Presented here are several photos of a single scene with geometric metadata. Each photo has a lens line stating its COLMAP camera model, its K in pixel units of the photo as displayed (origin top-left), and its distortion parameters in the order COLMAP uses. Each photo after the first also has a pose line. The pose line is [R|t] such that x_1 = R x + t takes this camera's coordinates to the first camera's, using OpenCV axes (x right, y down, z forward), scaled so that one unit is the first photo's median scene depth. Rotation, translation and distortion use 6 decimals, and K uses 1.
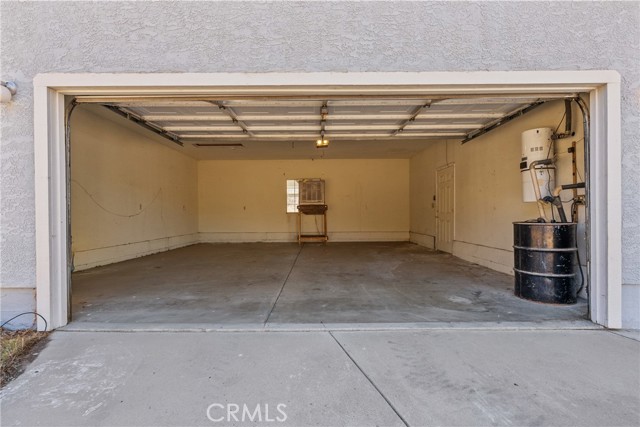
lens RADIAL K [[293.7, 0, 320.0], [0, 293.7, 215.1], [0, 0, 1]] dist [-0.002210, -0.000170]
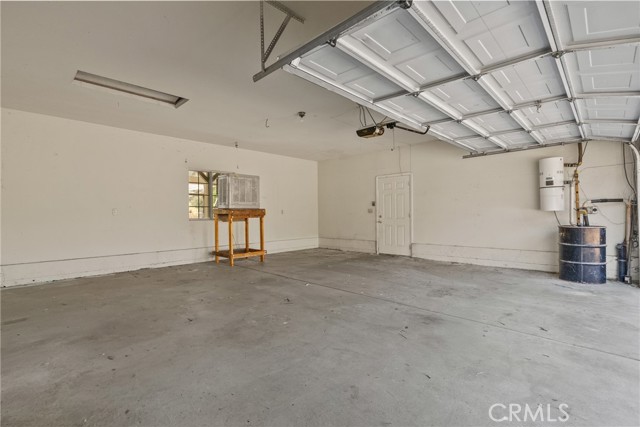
lens RADIAL K [[293.7, 0, 320.0], [0, 293.7, 215.1], [0, 0, 1]] dist [-0.002210, -0.000170]
pose [[0.699345, -0.001313, 0.714784, -0.487159], [0.009115, 0.999933, -0.007082, -0.012611], [-0.714727, 0.011468, 0.699310, 0.403554]]
